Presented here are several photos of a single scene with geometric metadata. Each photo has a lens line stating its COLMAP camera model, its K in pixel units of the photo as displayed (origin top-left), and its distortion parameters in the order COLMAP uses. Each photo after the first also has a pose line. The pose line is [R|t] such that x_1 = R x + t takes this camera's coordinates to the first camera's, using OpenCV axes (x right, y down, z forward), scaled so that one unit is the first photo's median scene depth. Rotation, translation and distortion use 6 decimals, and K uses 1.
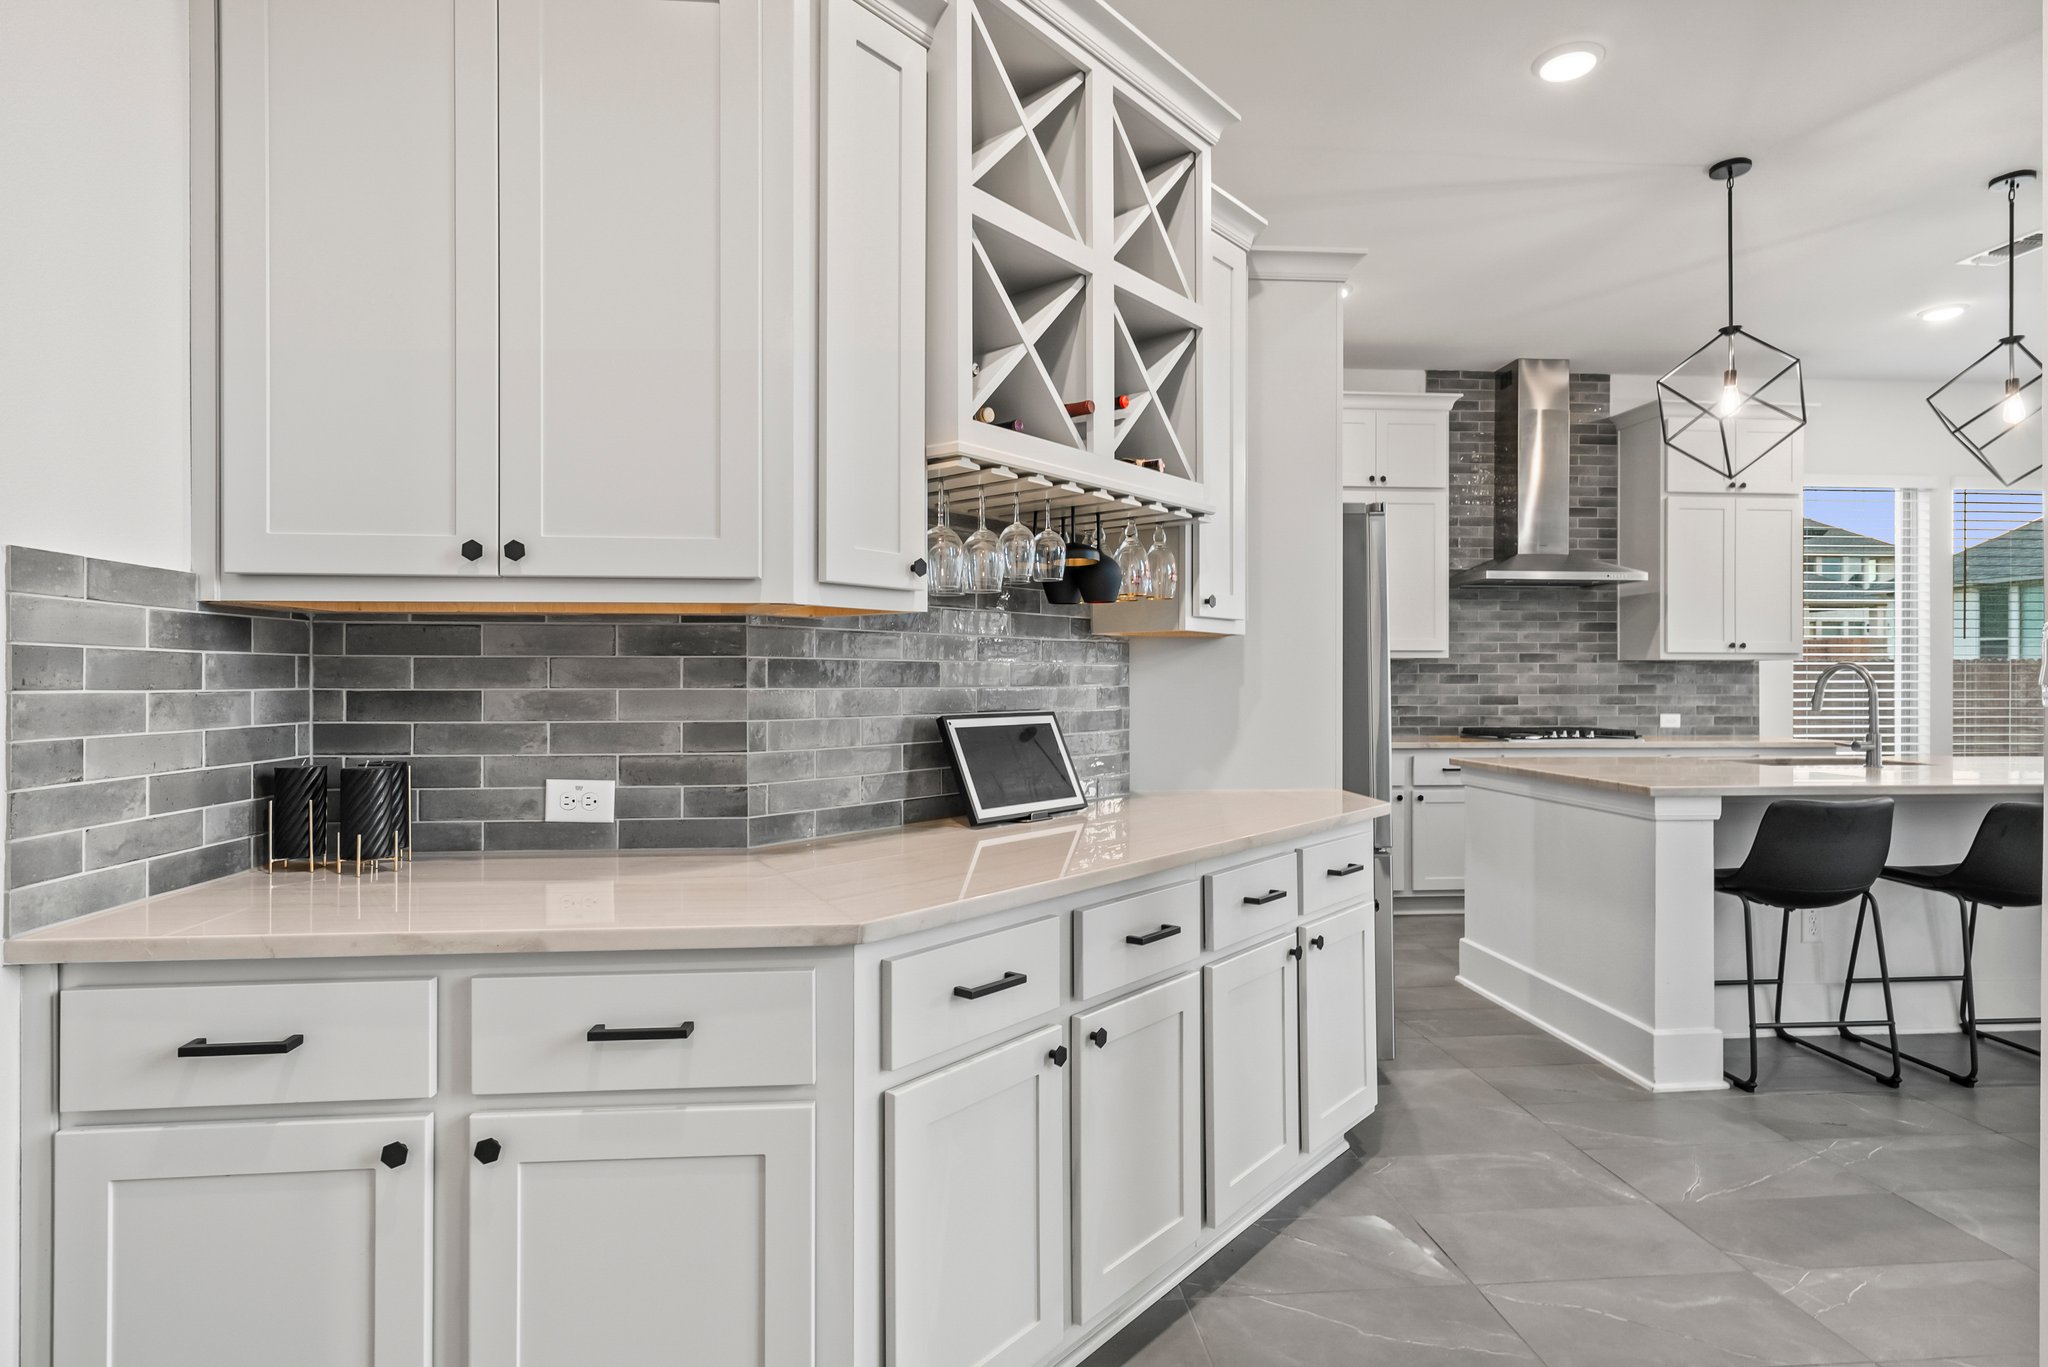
lens RADIAL K [[1071.8, 0, 1024.0], [0, 1071.8, 683.5], [0, 0, 1]] dist [0.000074, -0.000080]
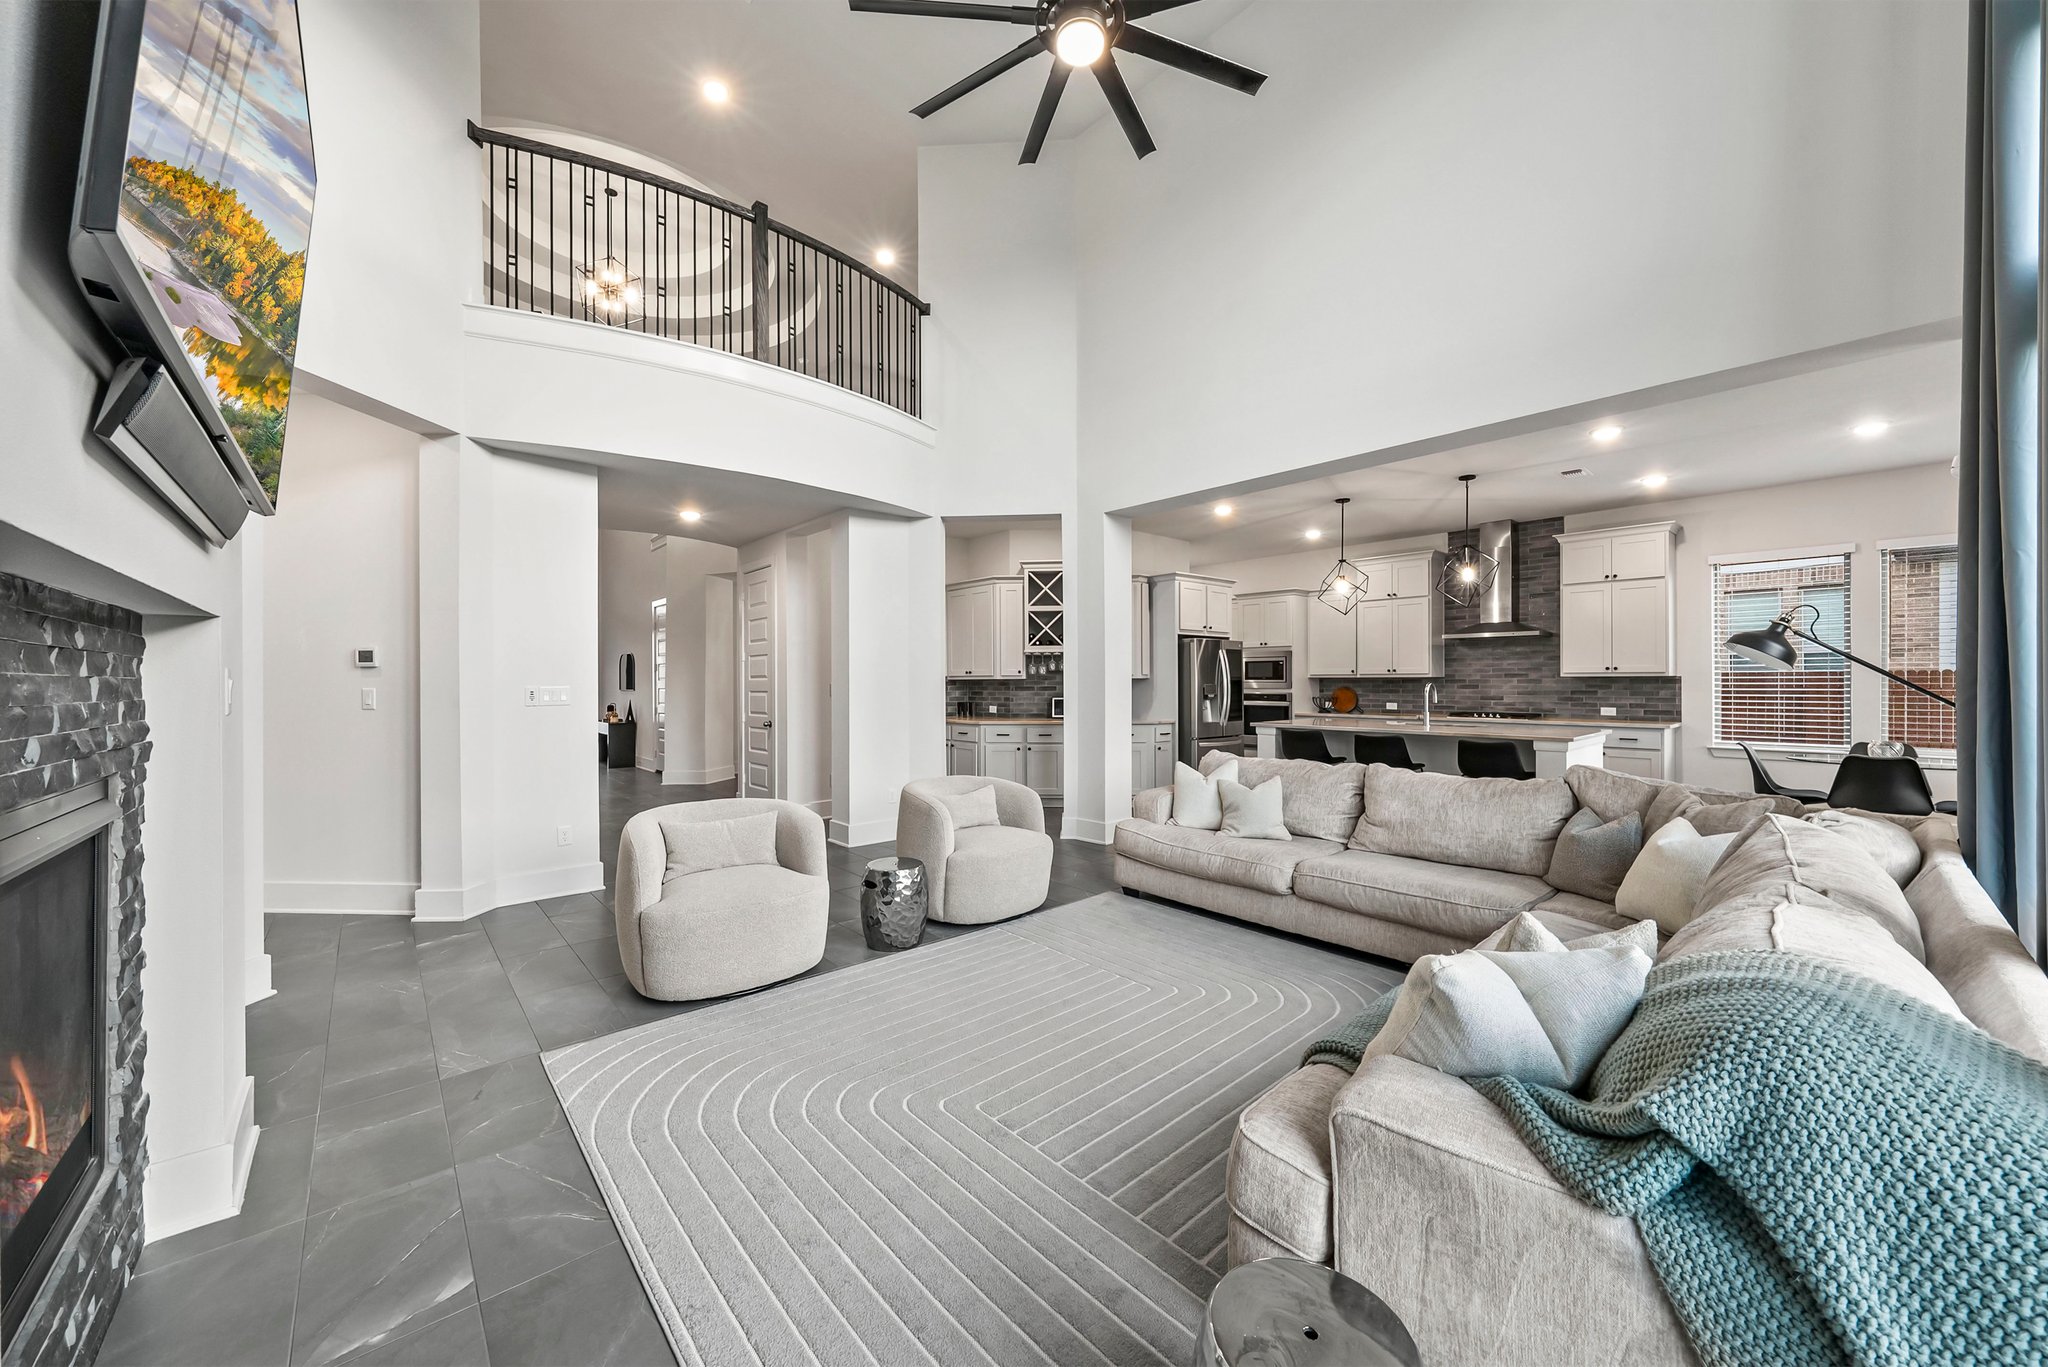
lens RADIAL K [[748.3, 0, 1024.0], [0, 748.3, 683.5], [0, 0, 1]] dist [-0.000050, -0.000080]
pose [[0.591579, -0.001782, -0.806245, 1.027964], [0.003251, 0.999995, 0.000176, -0.013134], [0.806241, -0.002725, 0.591581, -0.463806]]
